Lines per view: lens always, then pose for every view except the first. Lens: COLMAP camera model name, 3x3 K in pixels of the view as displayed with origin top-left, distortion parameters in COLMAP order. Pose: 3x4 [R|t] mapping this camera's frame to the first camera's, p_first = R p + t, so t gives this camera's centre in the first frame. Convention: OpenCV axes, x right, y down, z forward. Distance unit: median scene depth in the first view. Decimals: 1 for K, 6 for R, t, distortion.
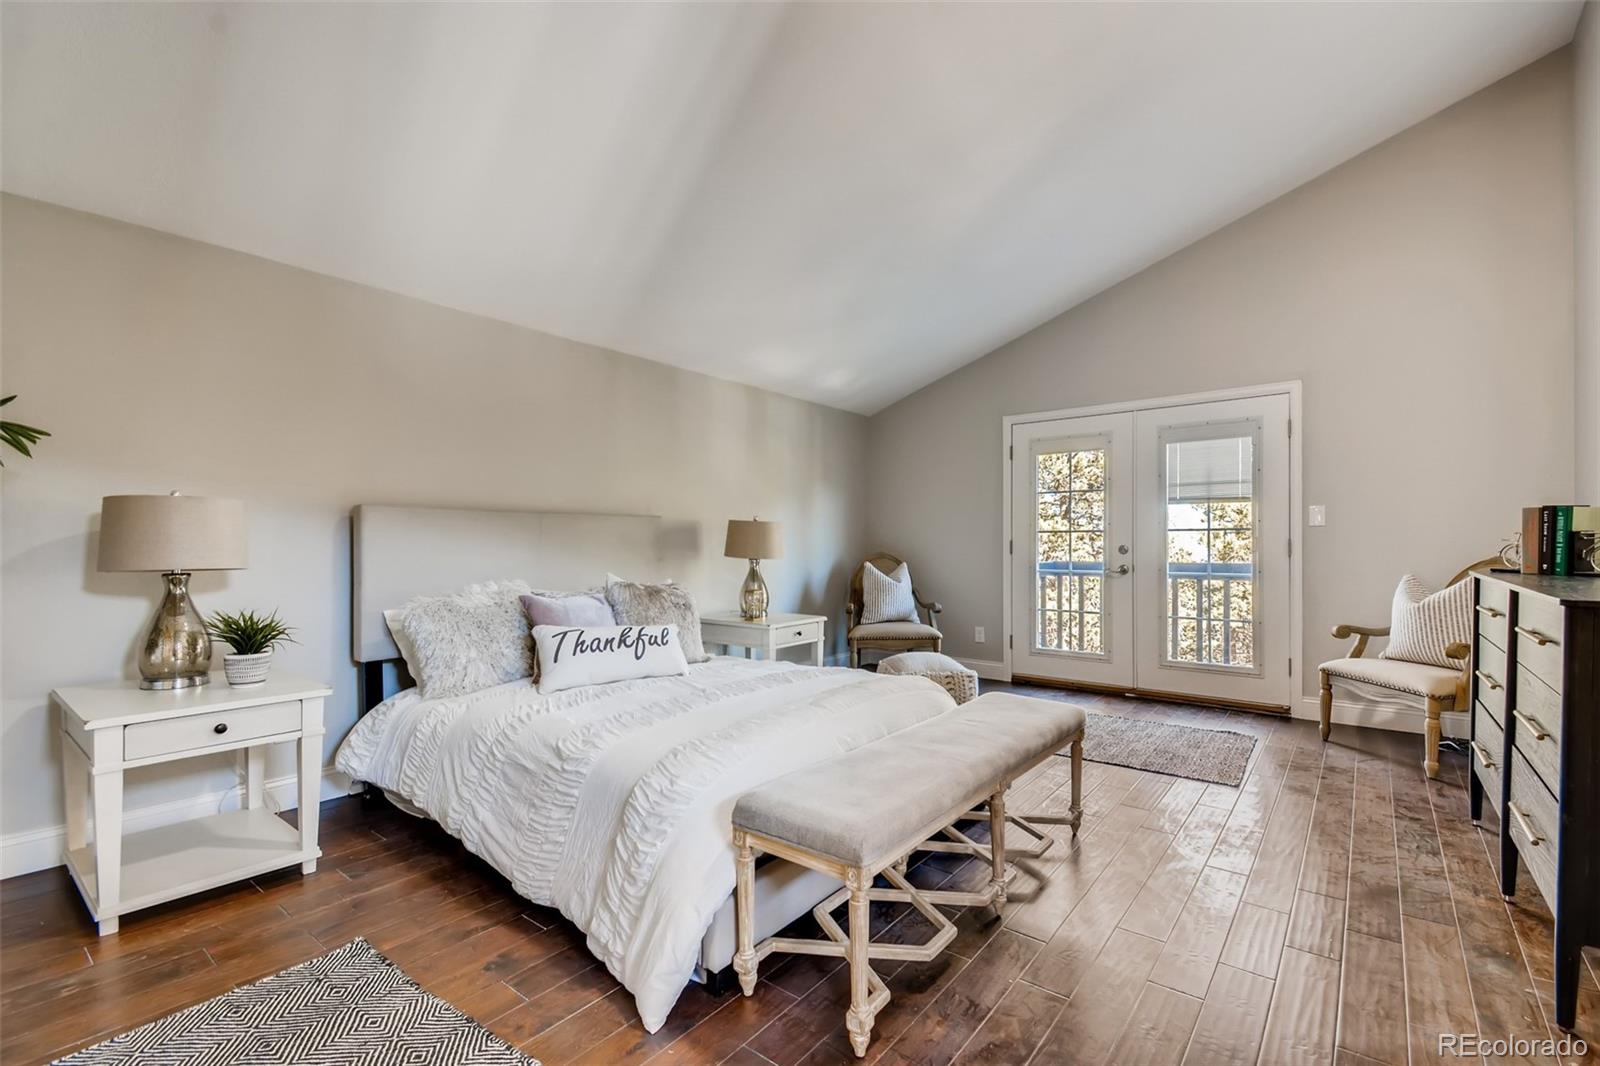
lens RADIAL K [[717.4, 0, 805.4], [0, 717.4, 545.3], [0, 0, 1]] dist [0.000991, -0.000456]
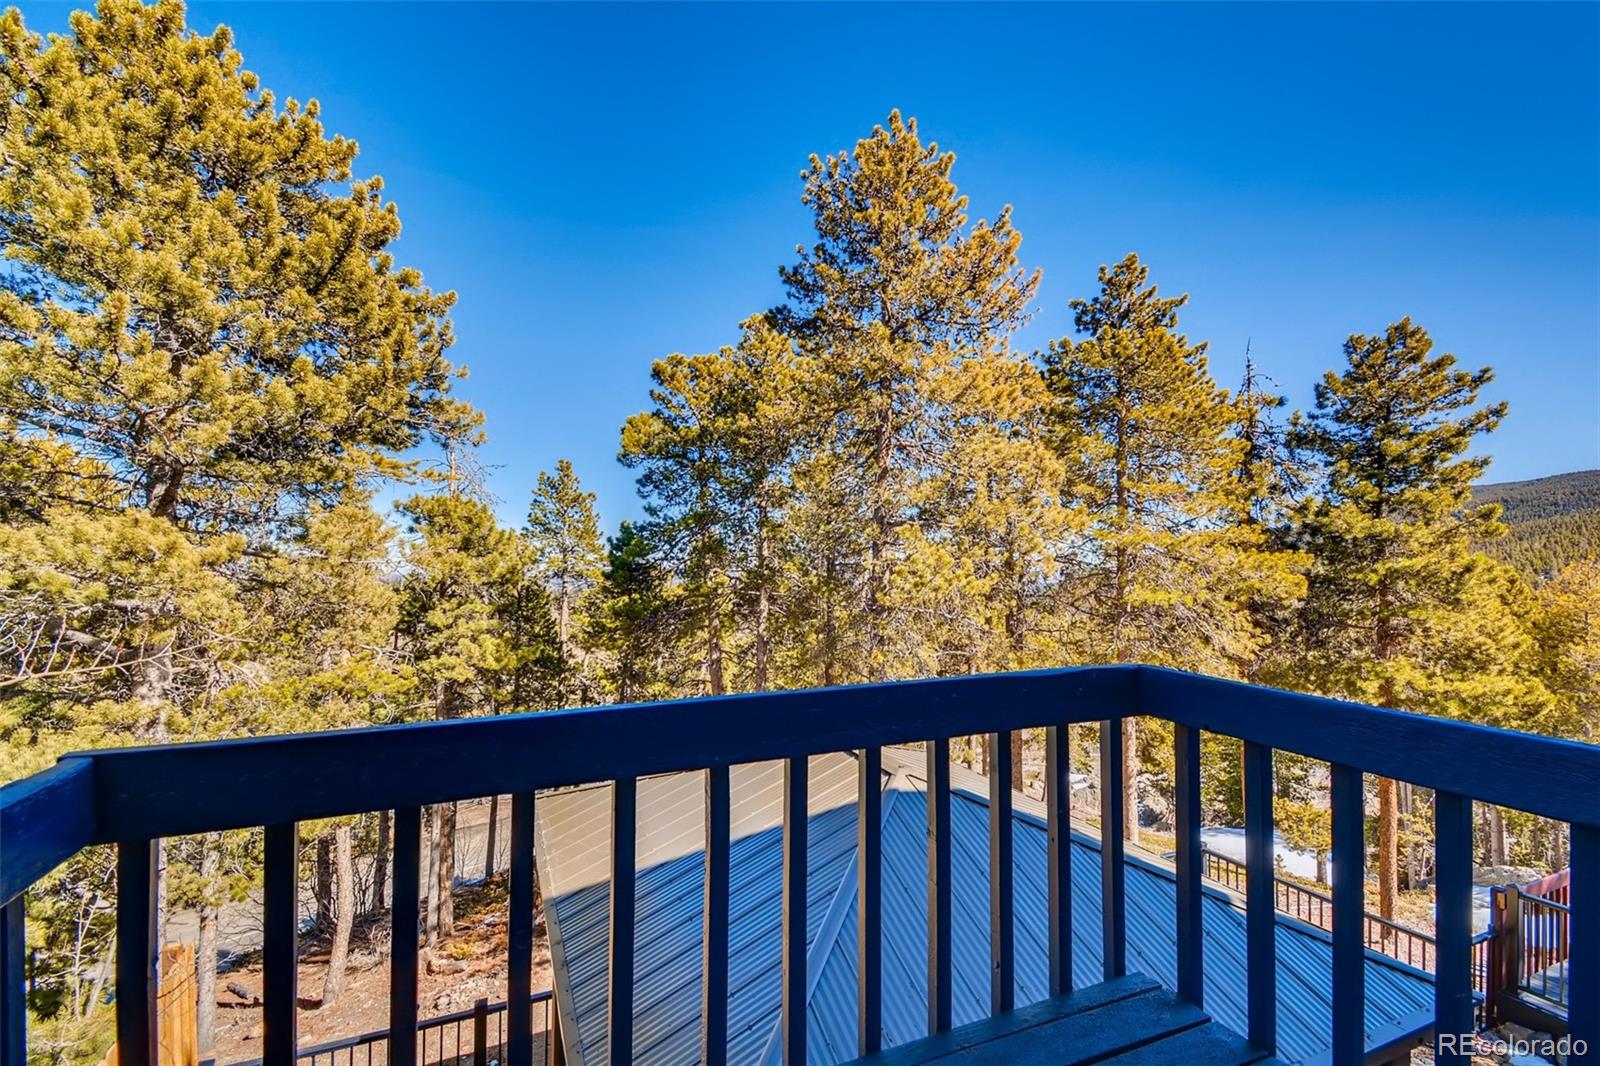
lens RADIAL K [[717.4, 0, 805.4], [0, 717.4, 545.3], [0, 0, 1]] dist [0.000991, -0.000456]
pose [[0.471258, 0.008037, 0.881959, 0.183319], [0.000385, 0.999957, -0.009318, -0.016758], [-0.881995, 0.004731, 0.471234, 0.508124]]
